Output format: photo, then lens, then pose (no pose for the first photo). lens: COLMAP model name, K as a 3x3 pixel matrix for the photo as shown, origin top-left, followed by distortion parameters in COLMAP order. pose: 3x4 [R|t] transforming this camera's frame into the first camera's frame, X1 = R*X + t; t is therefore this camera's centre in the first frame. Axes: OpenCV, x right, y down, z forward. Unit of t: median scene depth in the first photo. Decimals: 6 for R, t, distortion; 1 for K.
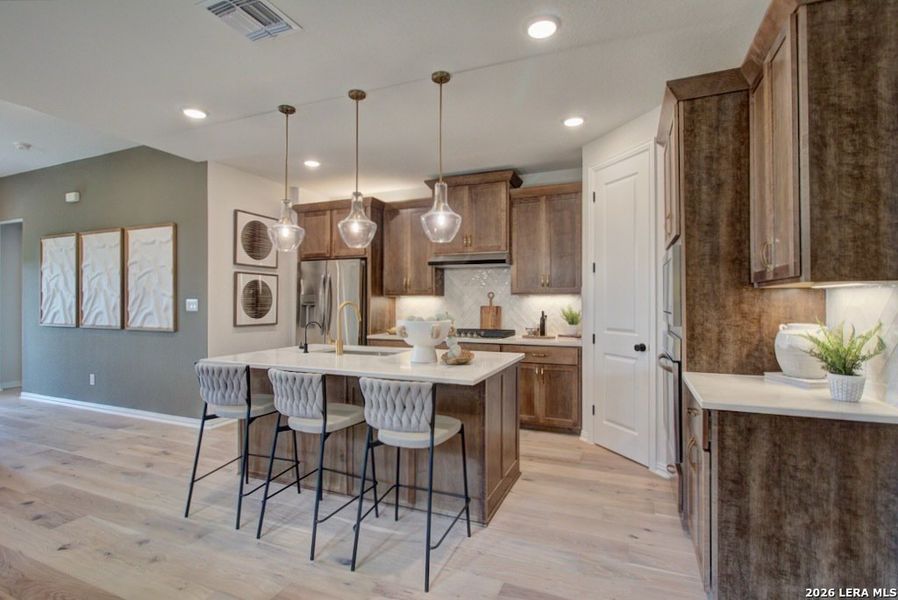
lens RADIAL K [[427.0, 0, 454.3], [0, 427.0, 300.4], [0, 0, 1]] dist [-0.011363, -0.002258]
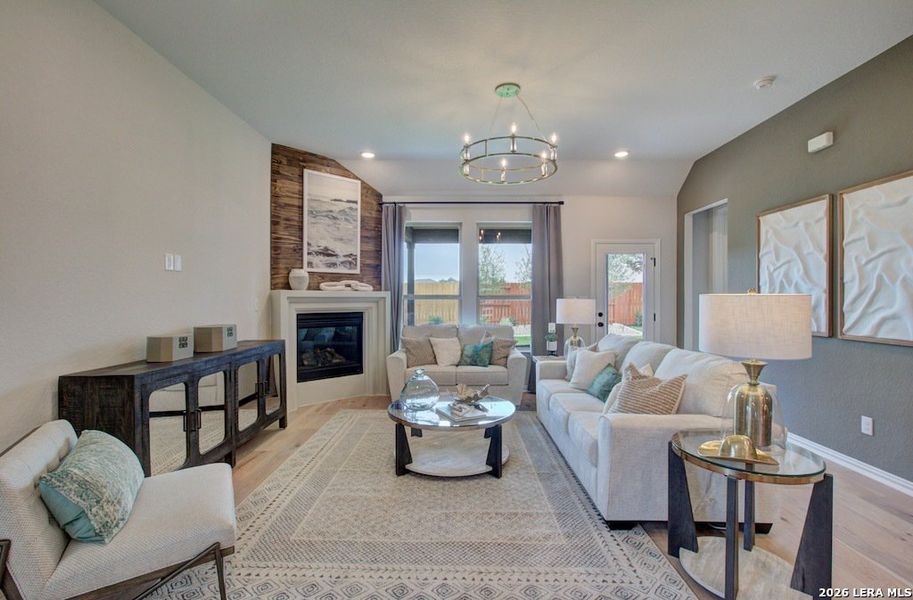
lens RADIAL K [[419.9, 0, 453.0], [0, 419.9, 294.1], [0, 0, 1]] dist [-0.008894, 0.004233]
pose [[0.368032, -0.006856, -0.929788, -0.596975], [0.002611, 0.999976, -0.006340, -0.001416], [0.929809, -0.000094, 0.368041, 0.253802]]
